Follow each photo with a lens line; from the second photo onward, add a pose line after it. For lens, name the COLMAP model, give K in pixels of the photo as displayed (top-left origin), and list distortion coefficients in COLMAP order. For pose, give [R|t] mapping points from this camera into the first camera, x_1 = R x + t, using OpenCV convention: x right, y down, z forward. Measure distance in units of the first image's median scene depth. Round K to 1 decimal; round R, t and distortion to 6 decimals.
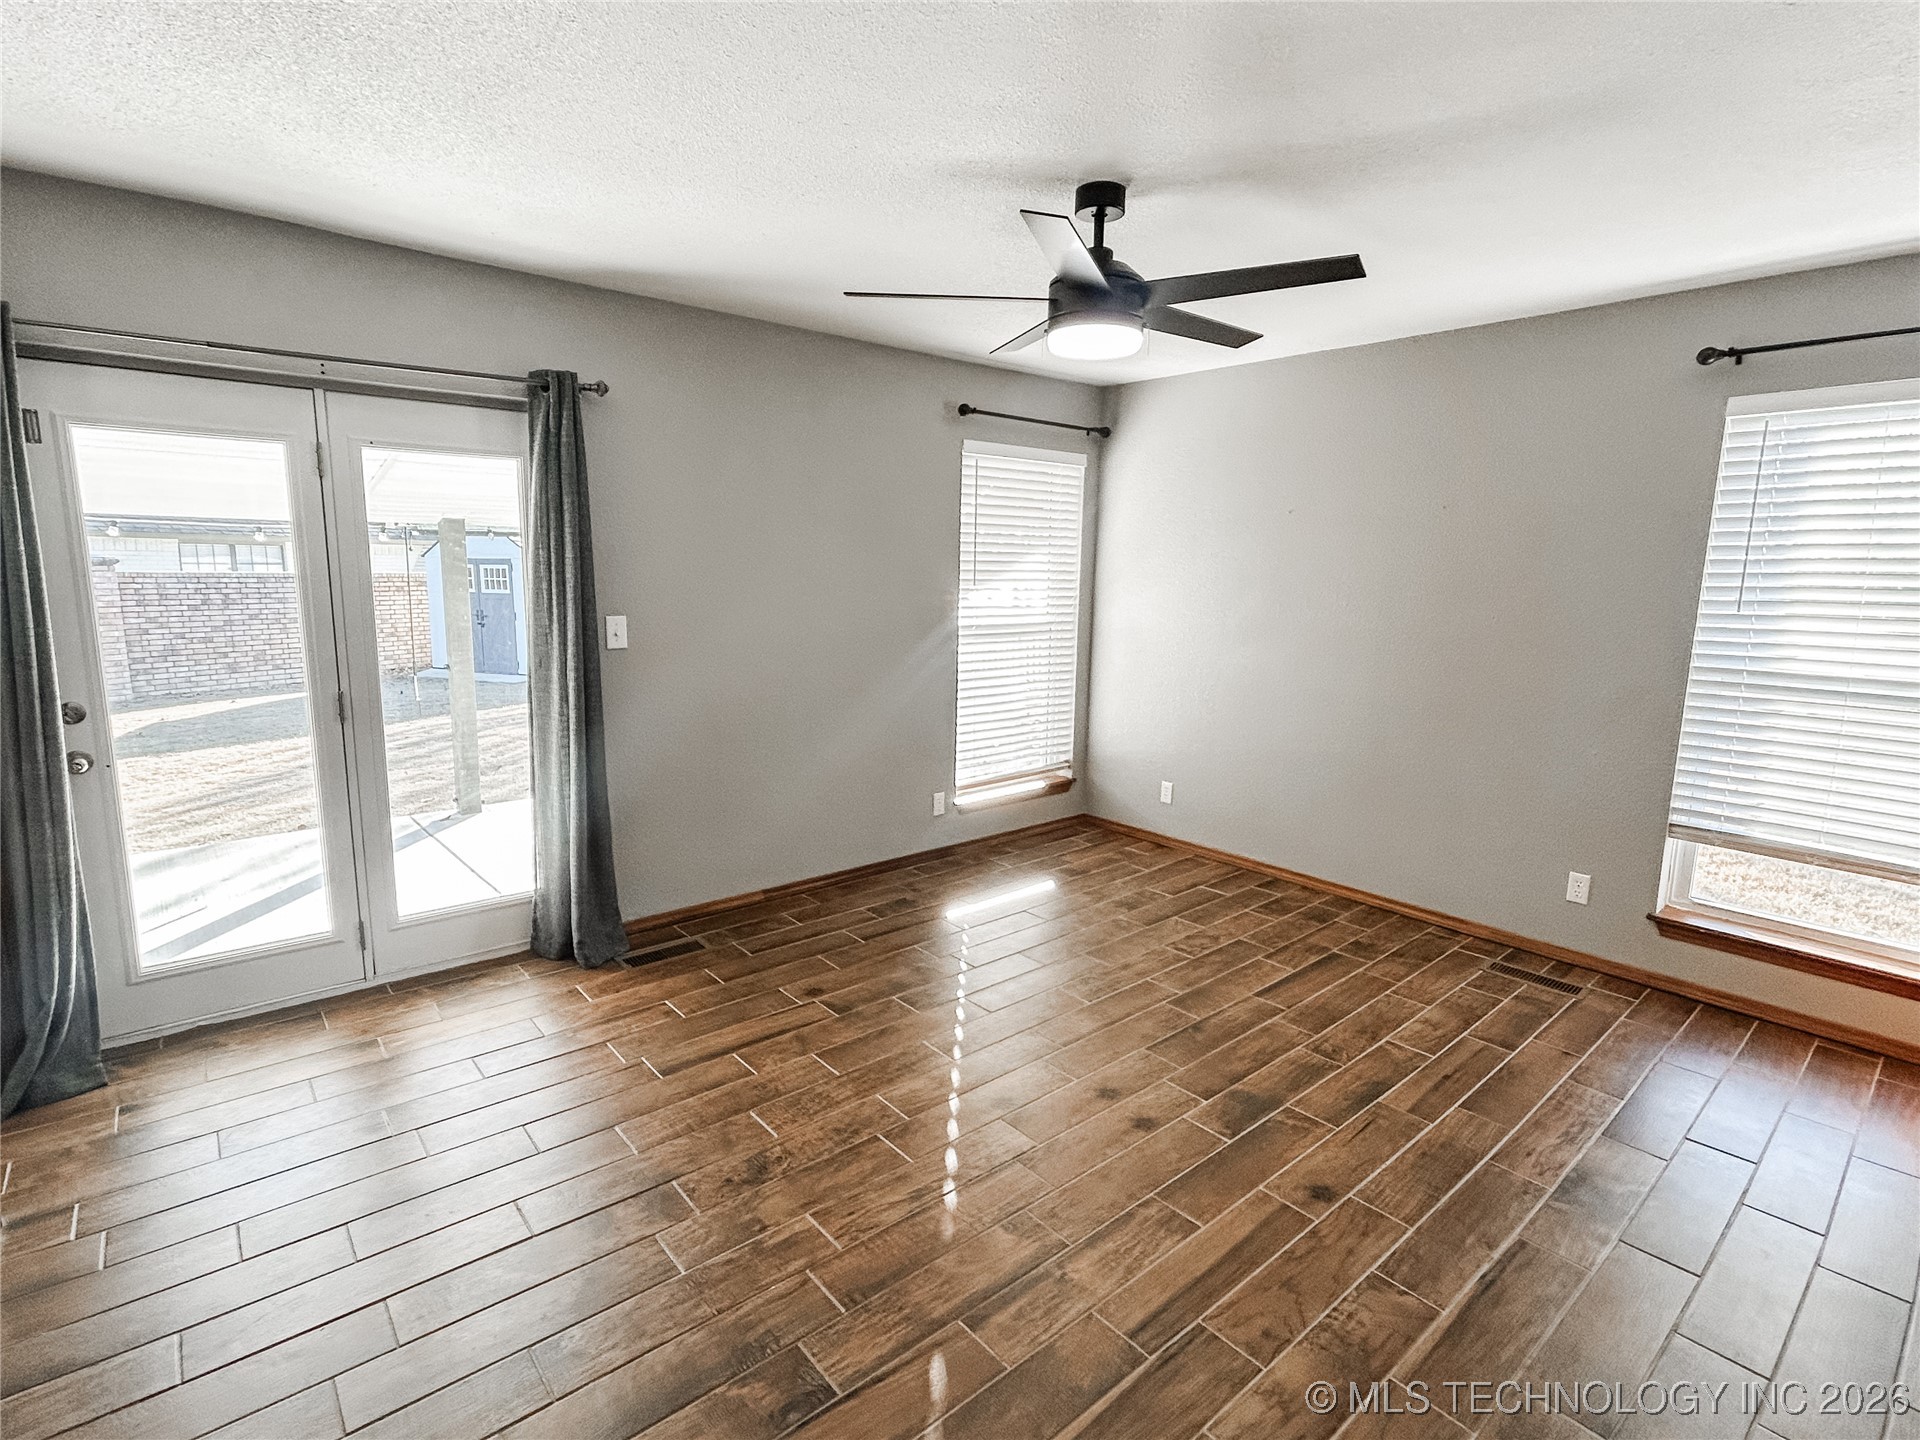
lens RADIAL K [[947.4, 0, 946.9], [0, 947.4, 719.3], [0, 0, 1]] dist [-0.003239, 0.001249]
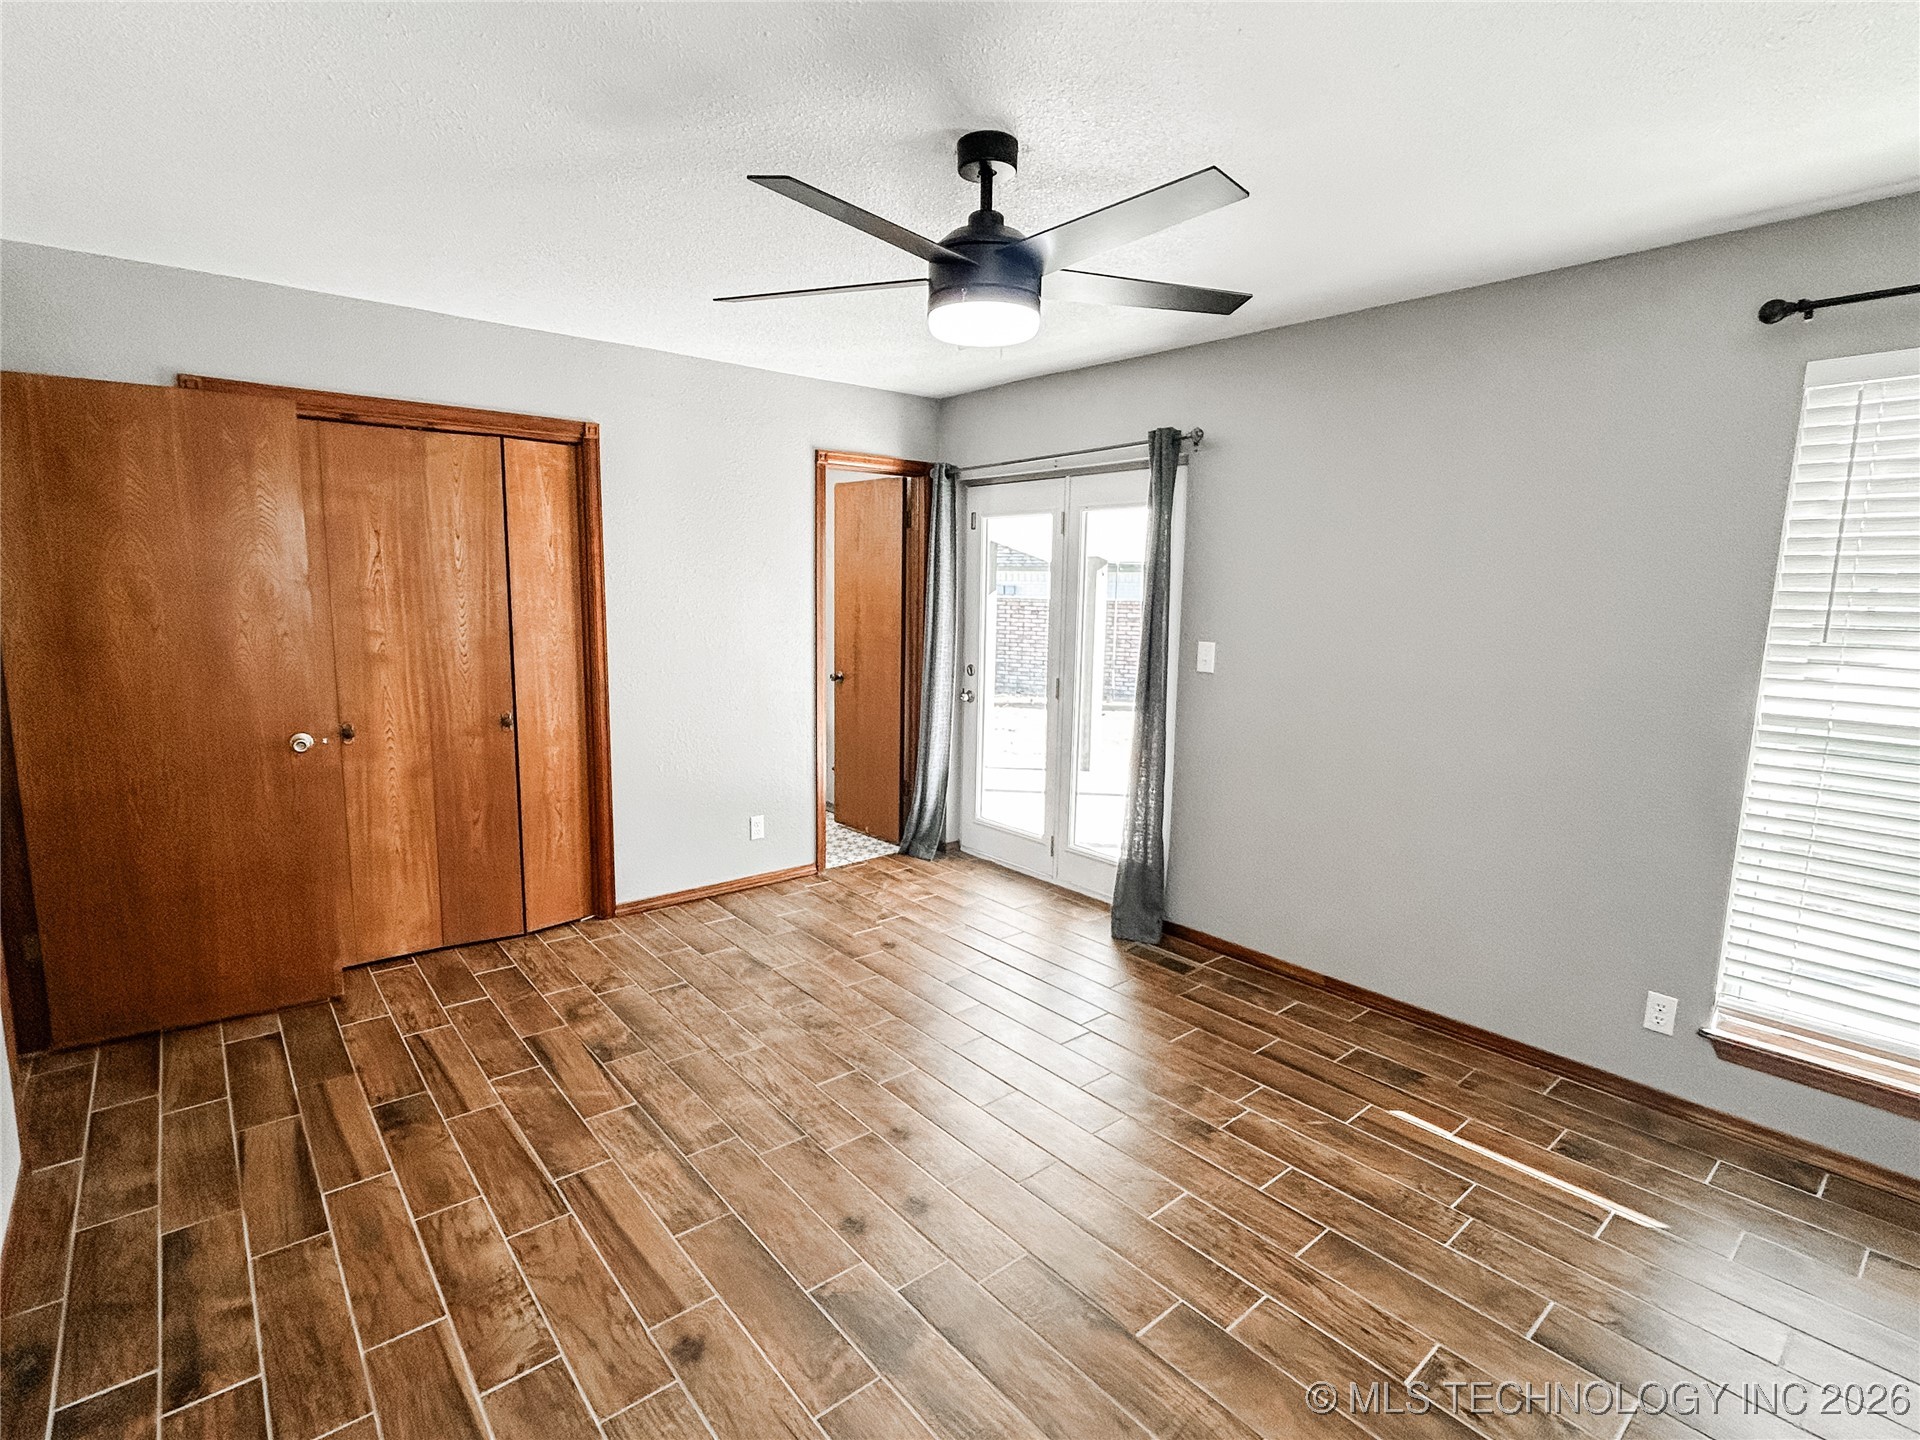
lens RADIAL K [[947.4, 0, 946.9], [0, 947.4, 719.3], [0, 0, 1]] dist [-0.003239, 0.001249]
pose [[-0.012312, 0.130335, -0.991394, 0.966618], [-0.175612, 0.975776, 0.130463, -0.149037], [0.984382, 0.175707, 0.010875, 0.952866]]
